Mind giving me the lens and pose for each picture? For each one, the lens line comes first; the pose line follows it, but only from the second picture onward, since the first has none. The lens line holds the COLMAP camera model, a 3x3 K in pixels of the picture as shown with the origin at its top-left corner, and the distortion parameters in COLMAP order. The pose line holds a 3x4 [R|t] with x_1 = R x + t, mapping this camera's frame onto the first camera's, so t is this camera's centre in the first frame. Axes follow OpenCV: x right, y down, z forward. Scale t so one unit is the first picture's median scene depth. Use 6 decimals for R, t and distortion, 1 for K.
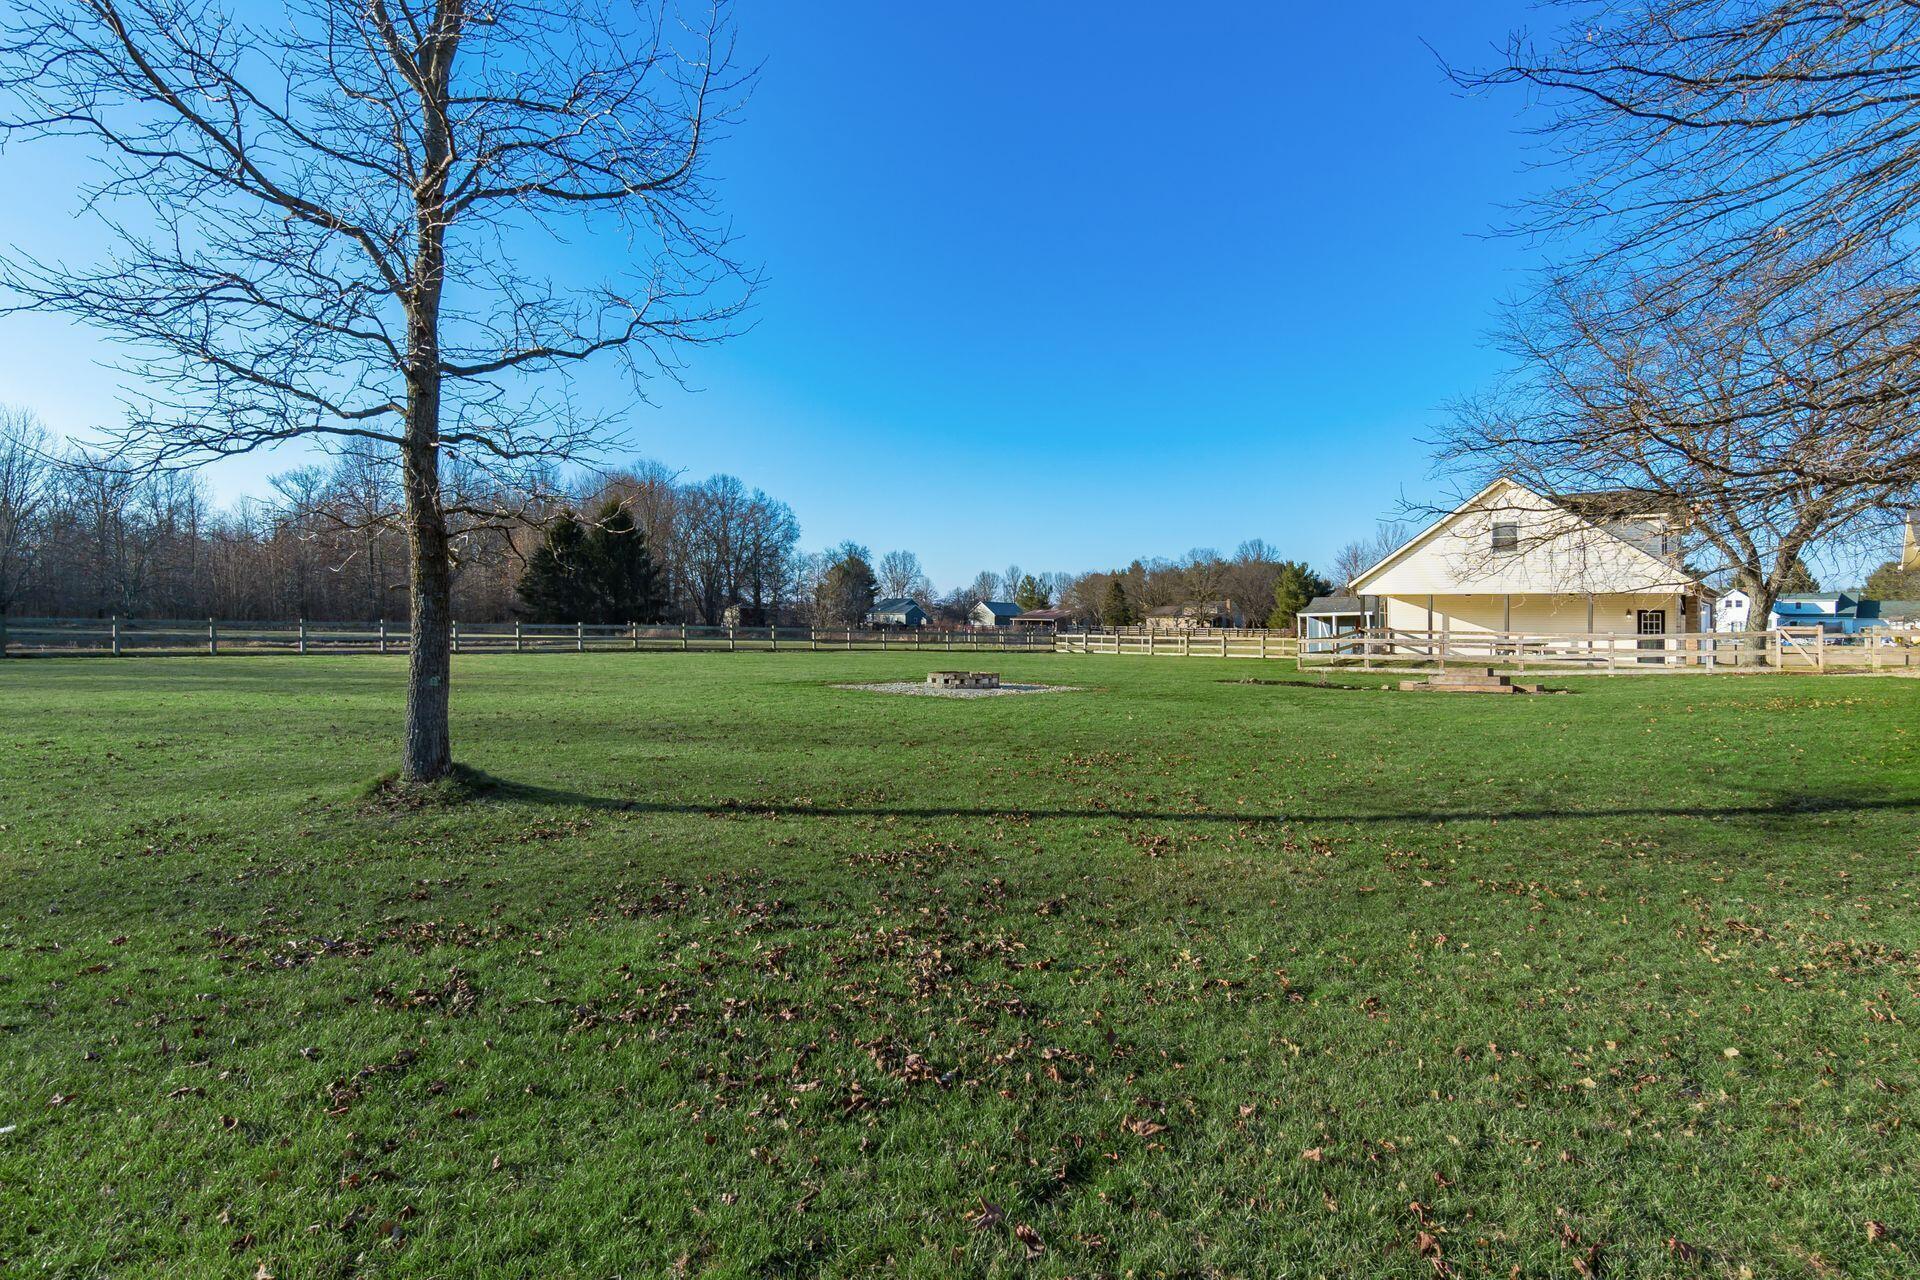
lens RADIAL K [[1067.7, 0, 957.6], [0, 1067.7, 655.9], [0, 0, 1]] dist [-0.005840, -0.001496]
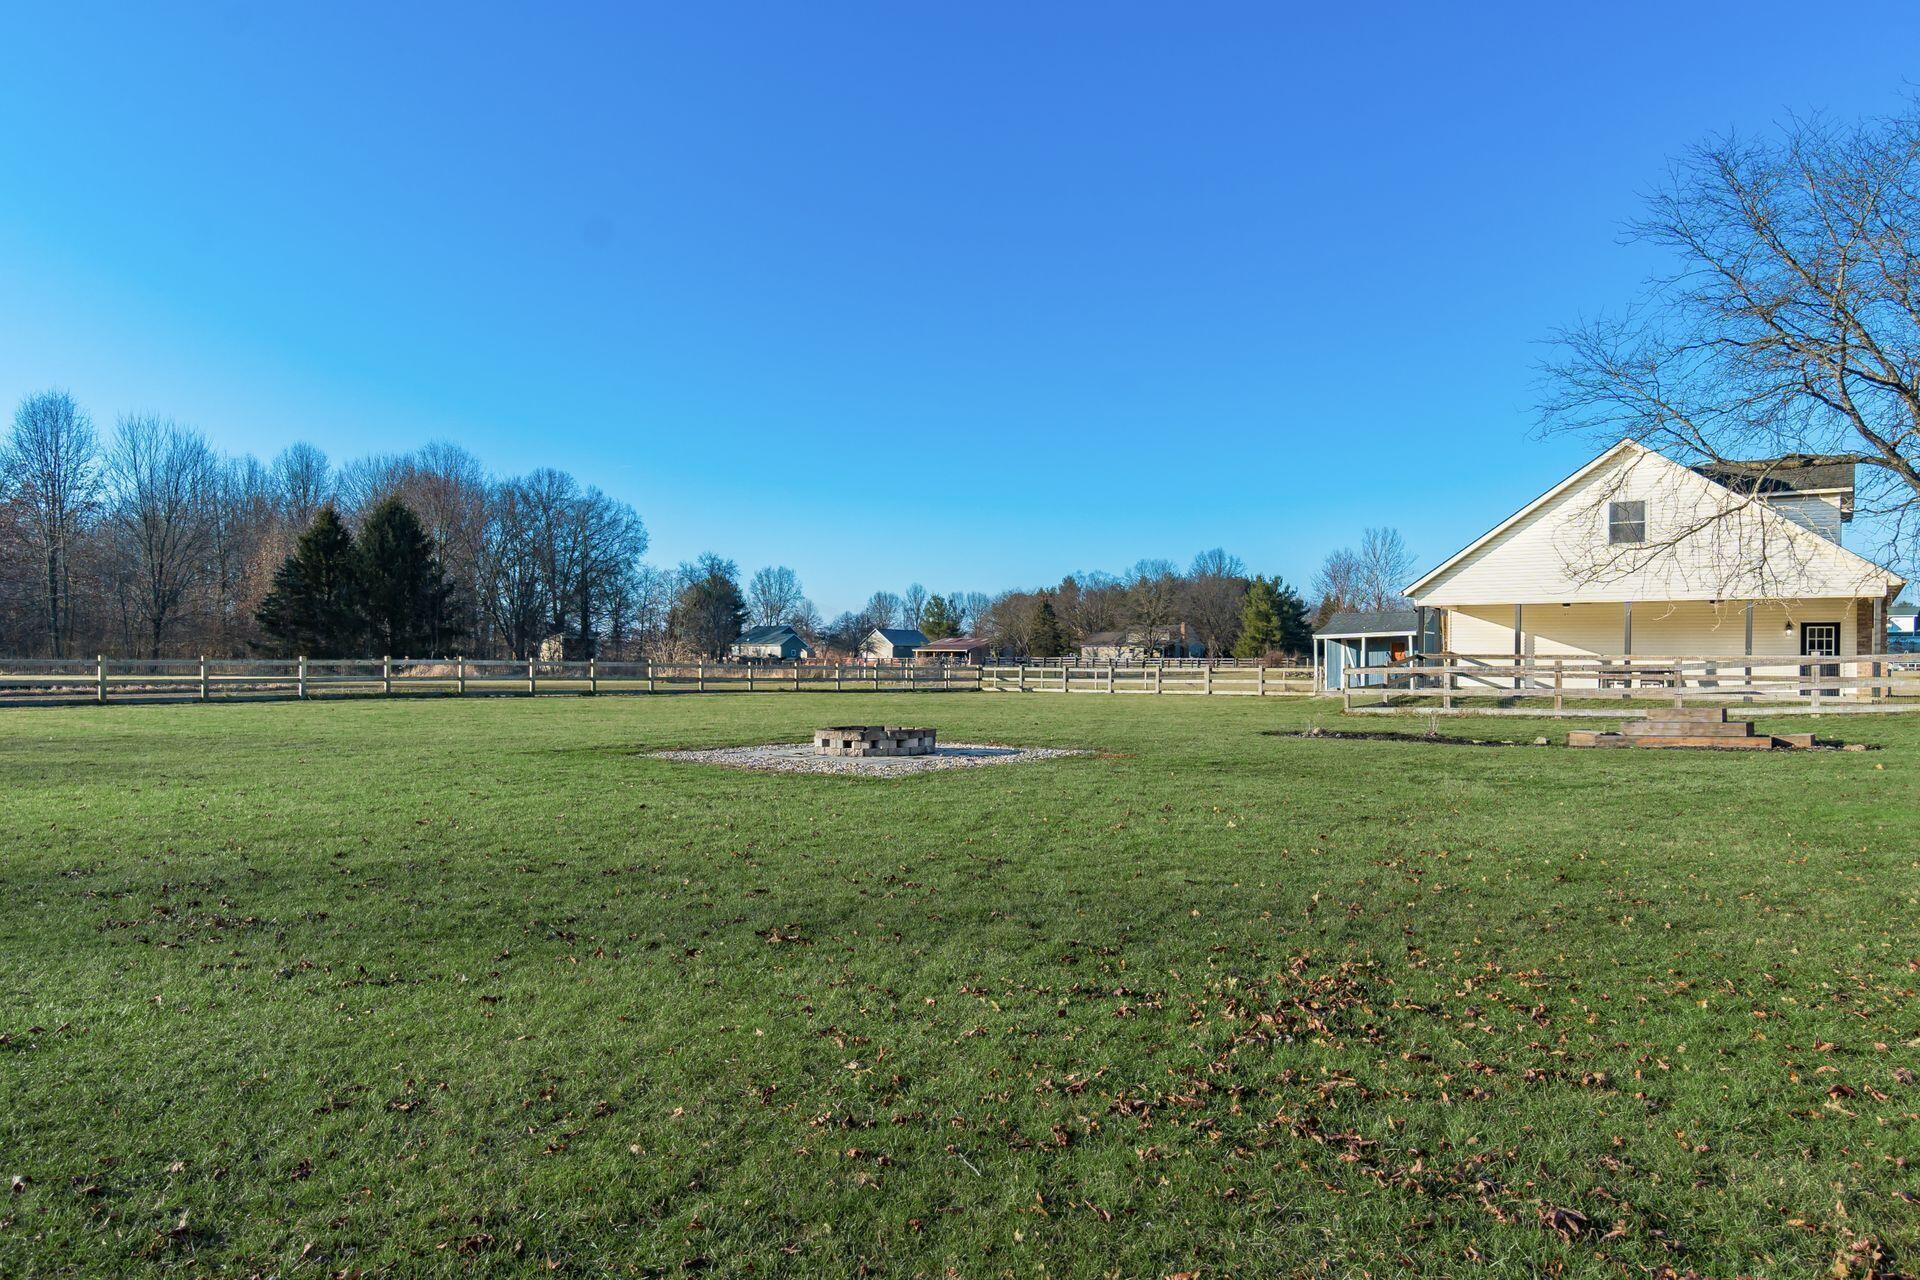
lens RADIAL K [[1045.6, 0, 994.5], [0, 1045.6, 534.0], [0, 0, 1]] dist [-0.002191, -0.000082]
pose [[0.988613, 0.009359, 0.150186, -0.010280], [0.013401, 0.988623, -0.149819, -0.002101], [-0.149880, 0.150126, 0.977240, 0.228444]]
